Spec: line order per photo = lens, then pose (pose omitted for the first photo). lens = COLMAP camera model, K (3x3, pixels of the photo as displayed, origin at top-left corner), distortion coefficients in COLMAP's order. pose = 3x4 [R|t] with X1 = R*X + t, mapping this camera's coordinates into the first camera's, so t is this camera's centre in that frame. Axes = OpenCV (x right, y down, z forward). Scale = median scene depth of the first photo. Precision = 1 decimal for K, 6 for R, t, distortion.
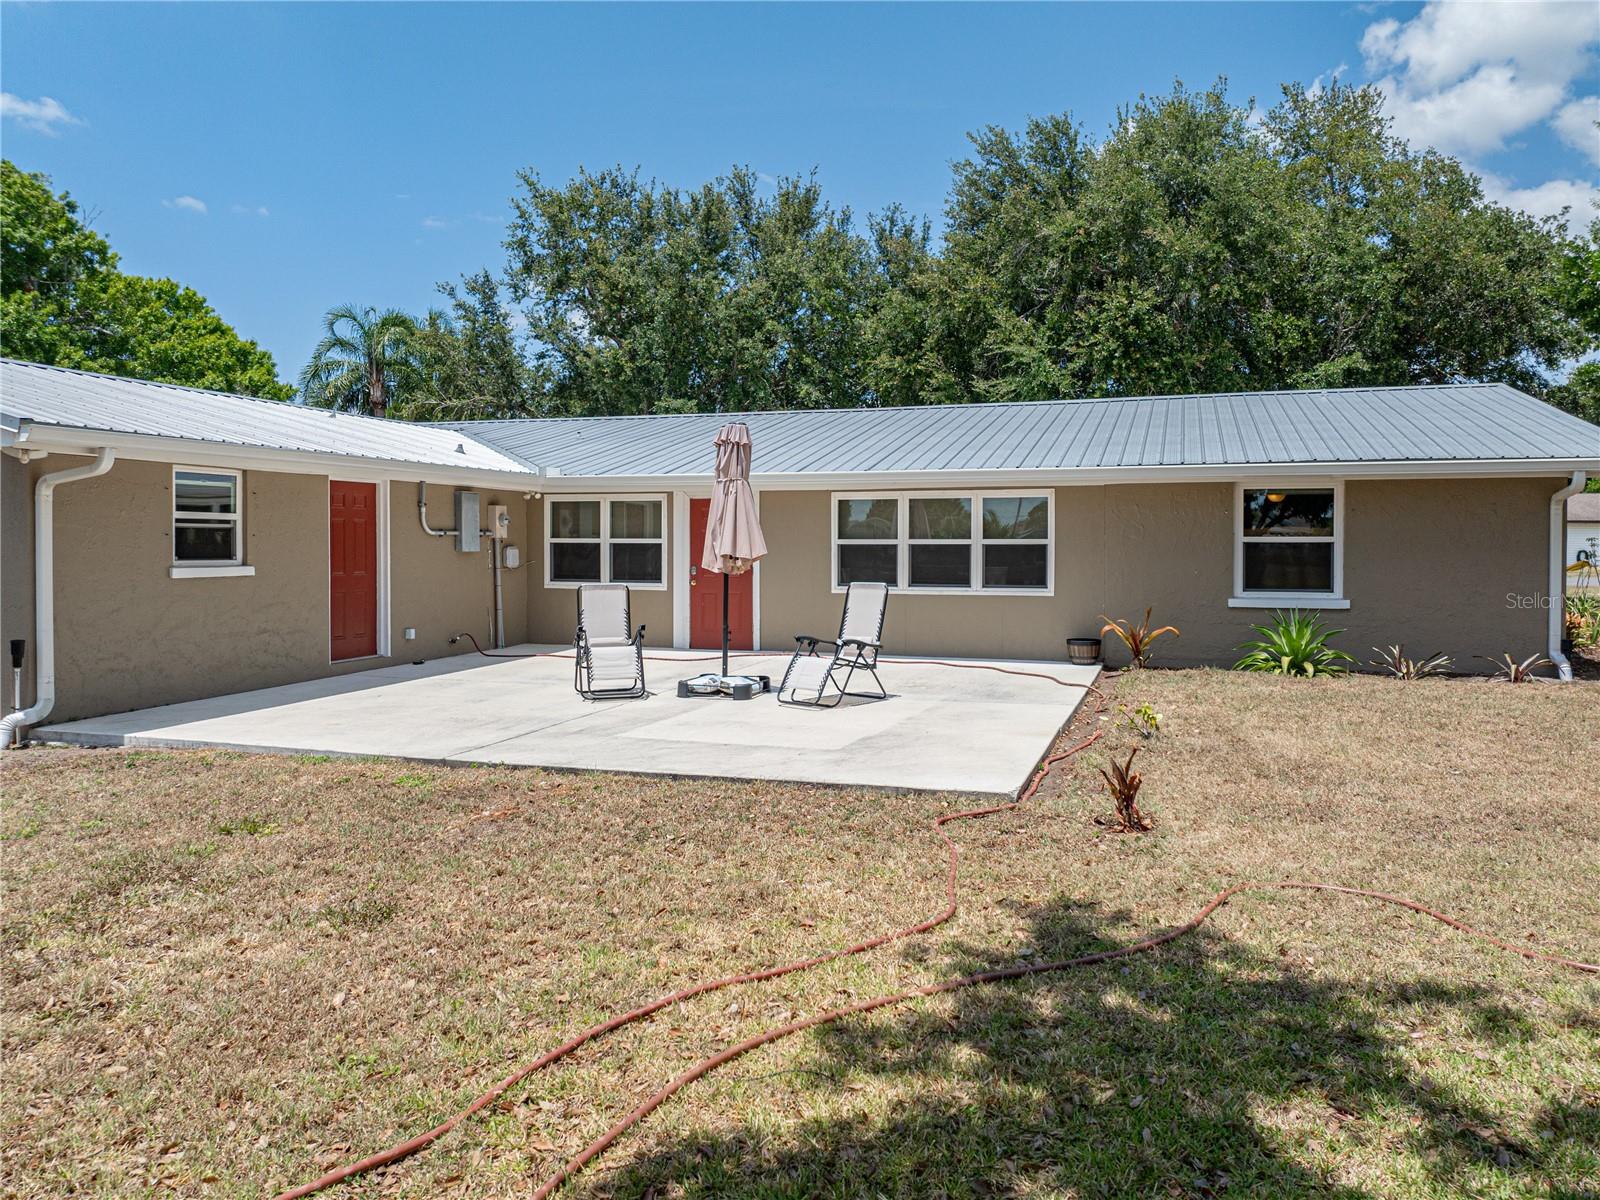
lens RADIAL K [[1144.1, 0, 817.7], [0, 1144.1, 576.3], [0, 0, 1]] dist [-0.039778, 0.001889]
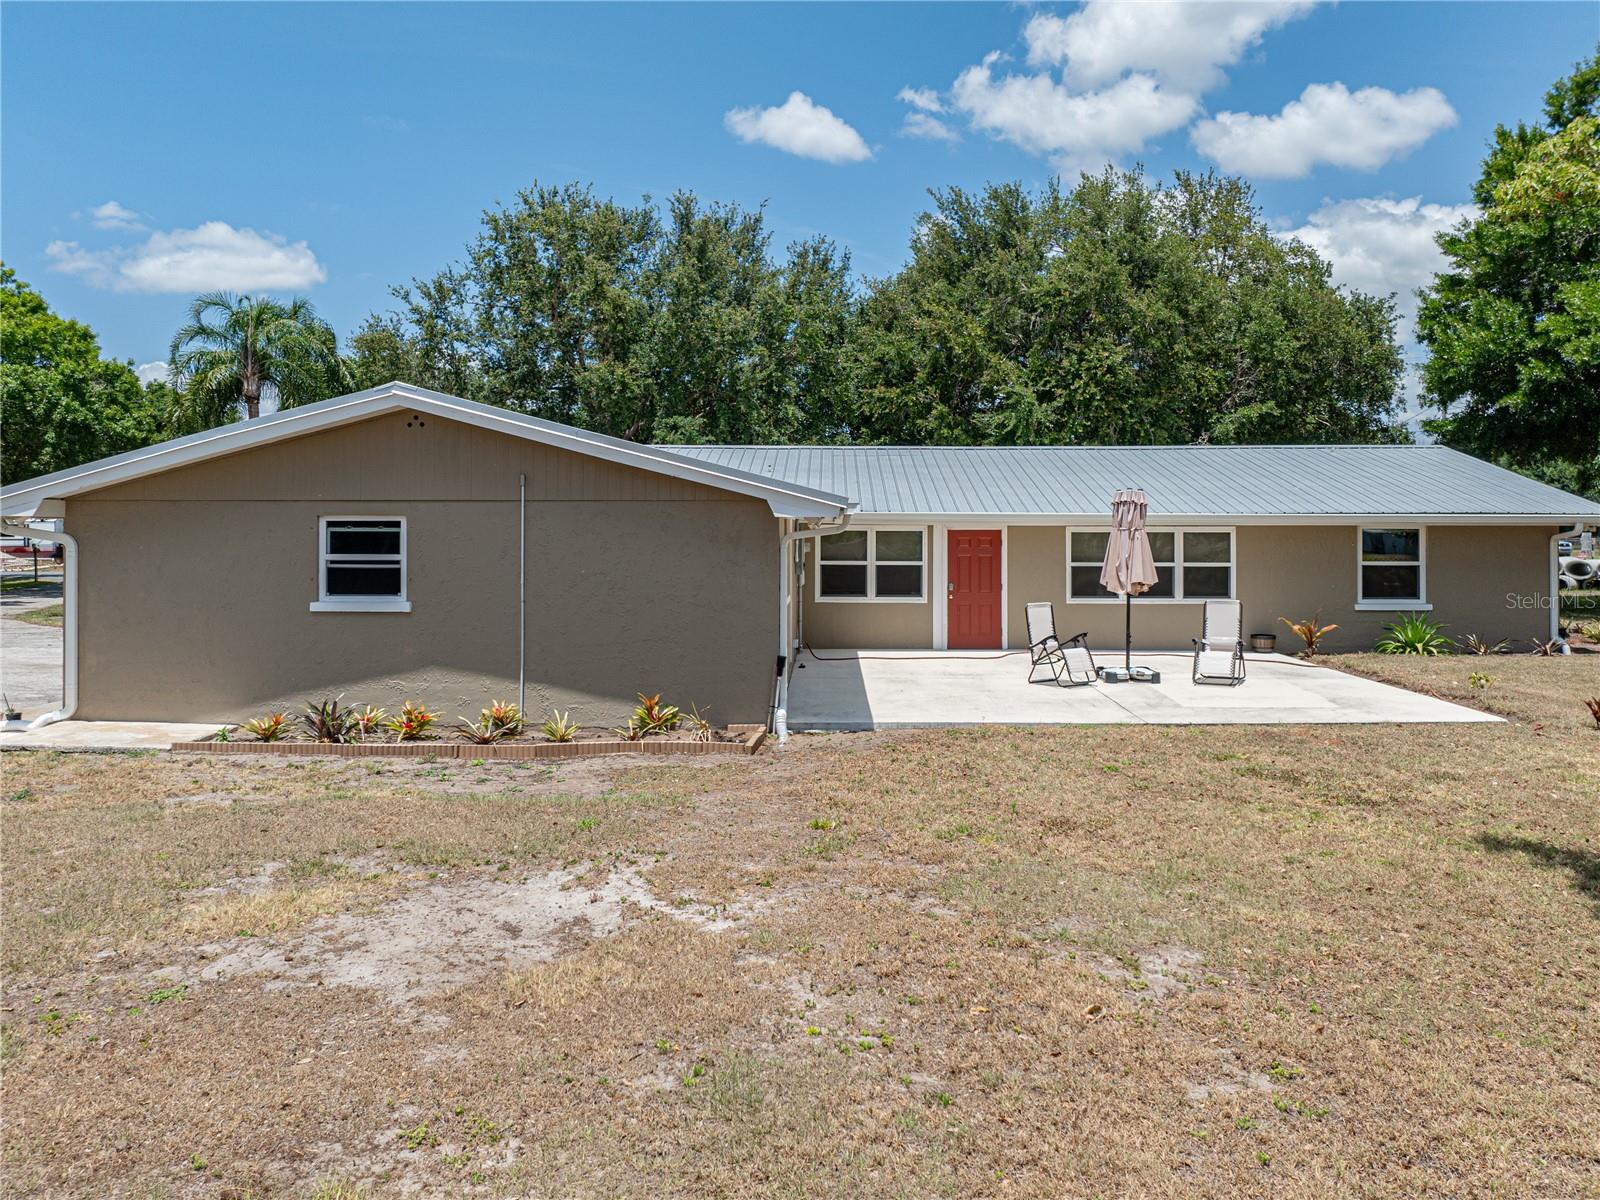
lens RADIAL K [[1223.5, 0, 797.4], [0, 1223.5, 547.1], [0, 0, 1]] dist [-0.041278, -0.000749]
pose [[0.960530, -0.002540, 0.278166, -0.397769], [0.006568, 0.999887, -0.013550, -0.019598], [-0.278100, 0.014843, 0.960438, -0.153411]]
